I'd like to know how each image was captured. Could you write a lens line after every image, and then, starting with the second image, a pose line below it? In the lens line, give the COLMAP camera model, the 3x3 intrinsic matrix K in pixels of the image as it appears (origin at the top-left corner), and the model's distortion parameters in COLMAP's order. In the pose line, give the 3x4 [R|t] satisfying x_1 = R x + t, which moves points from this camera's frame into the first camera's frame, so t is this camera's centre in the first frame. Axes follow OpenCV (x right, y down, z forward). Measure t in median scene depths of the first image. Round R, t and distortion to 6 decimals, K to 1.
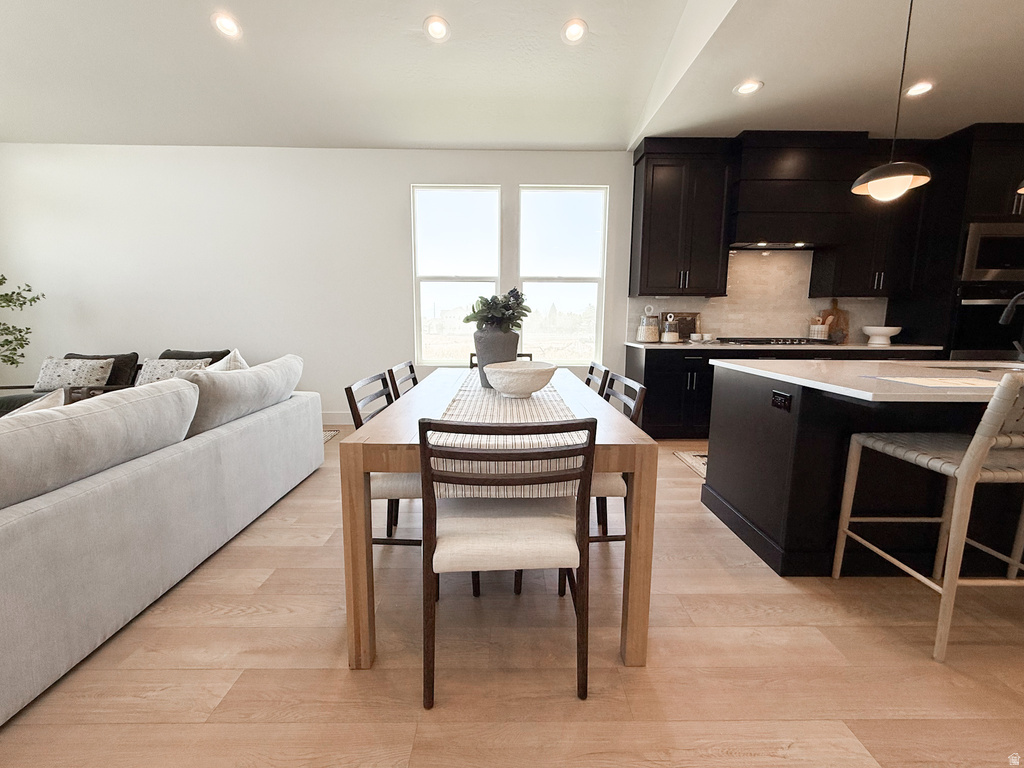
lens RADIAL K [[441.4, 0, 509.2], [0, 441.4, 384.6], [0, 0, 1]] dist [0.002162, -0.000384]
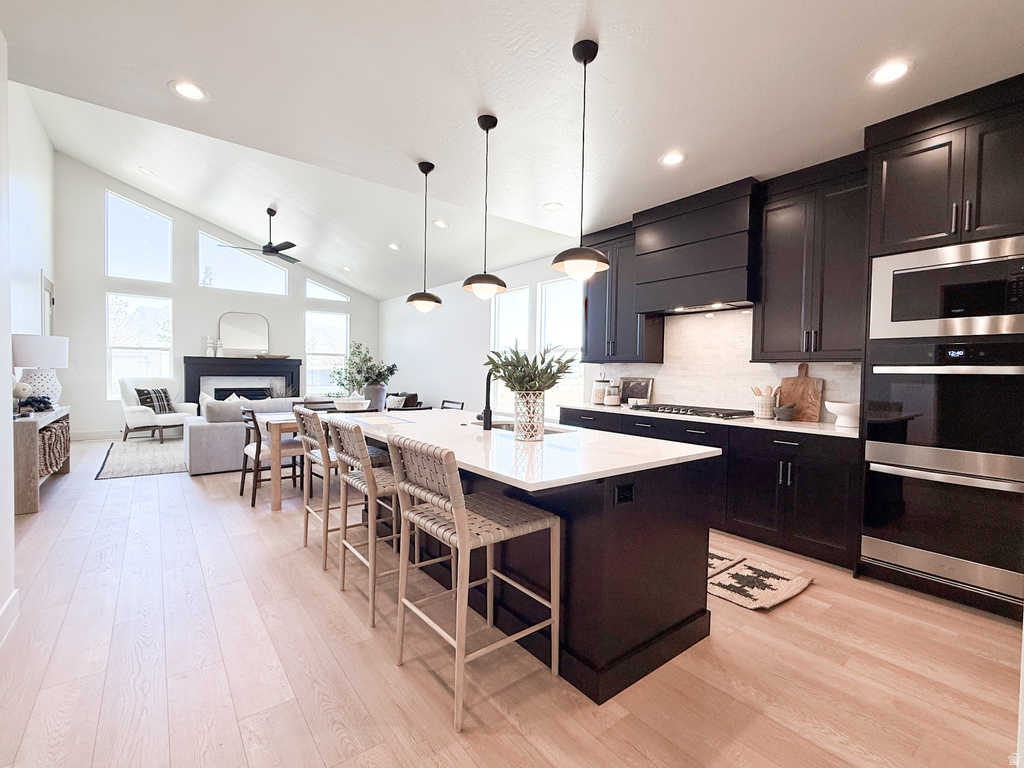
lens RADIAL K [[441.4, 0, 497.8], [0, 441.4, 383.8], [0, 0, 1]] dist [0.002162, -0.000384]
pose [[0.603599, 0.028370, -0.796783, 1.124727], [-0.131562, 0.989211, -0.064443, -0.042691], [0.786358, 0.143724, 0.600820, 0.131013]]
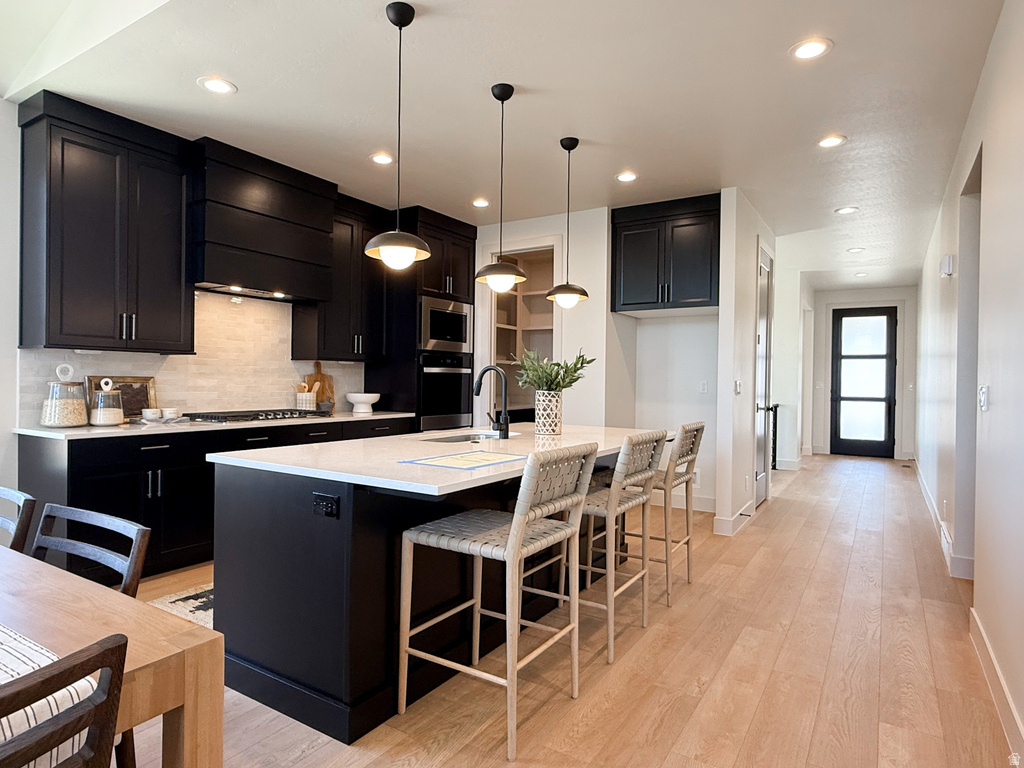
lens RADIAL K [[599.0, 0, 513.9], [0, 599.0, 383.7], [0, 0, 1]] dist [-0.001725, 0.000513]
pose [[0.534657, -0.003274, 0.845063, -0.041347], [0.114007, 0.991130, -0.068291, -0.032701], [-0.837344, 0.132855, 0.530288, 0.082110]]
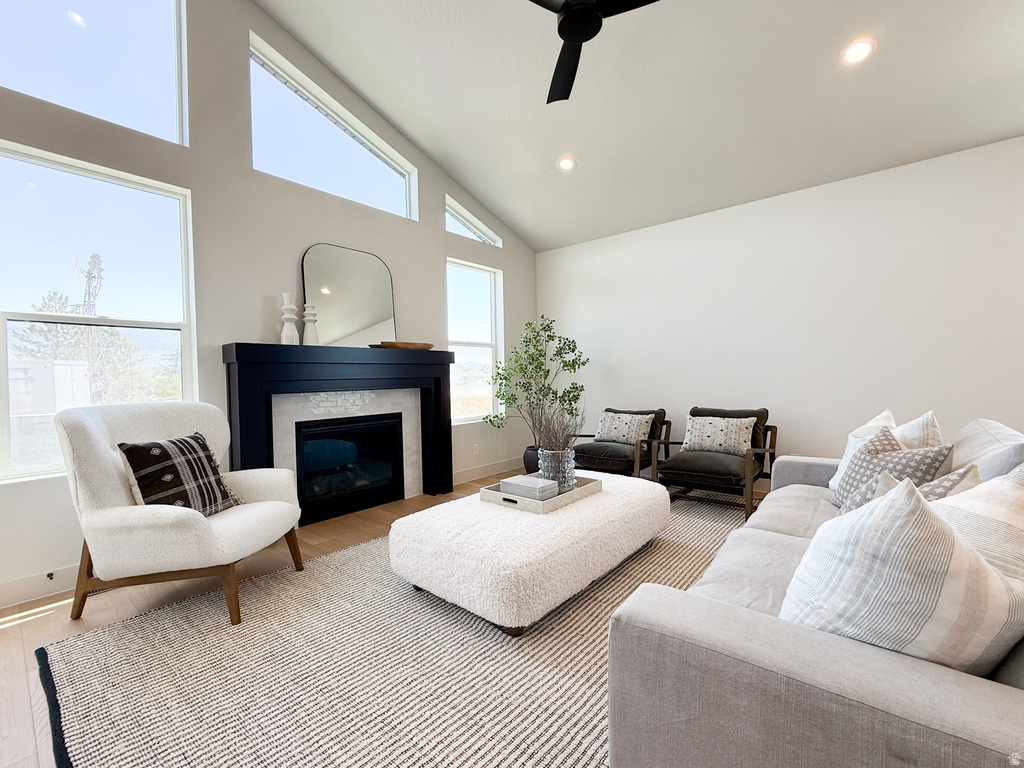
lens RADIAL K [[441.4, 0, 509.3], [0, 441.4, 385.4], [0, 0, 1]] dist [0.002162, -0.000384]
pose [[0.751246, -0.006312, -0.659992, -0.424789], [-0.074112, 0.992824, -0.093854, -0.002075], [0.655848, 0.119421, 0.745387, -0.037701]]
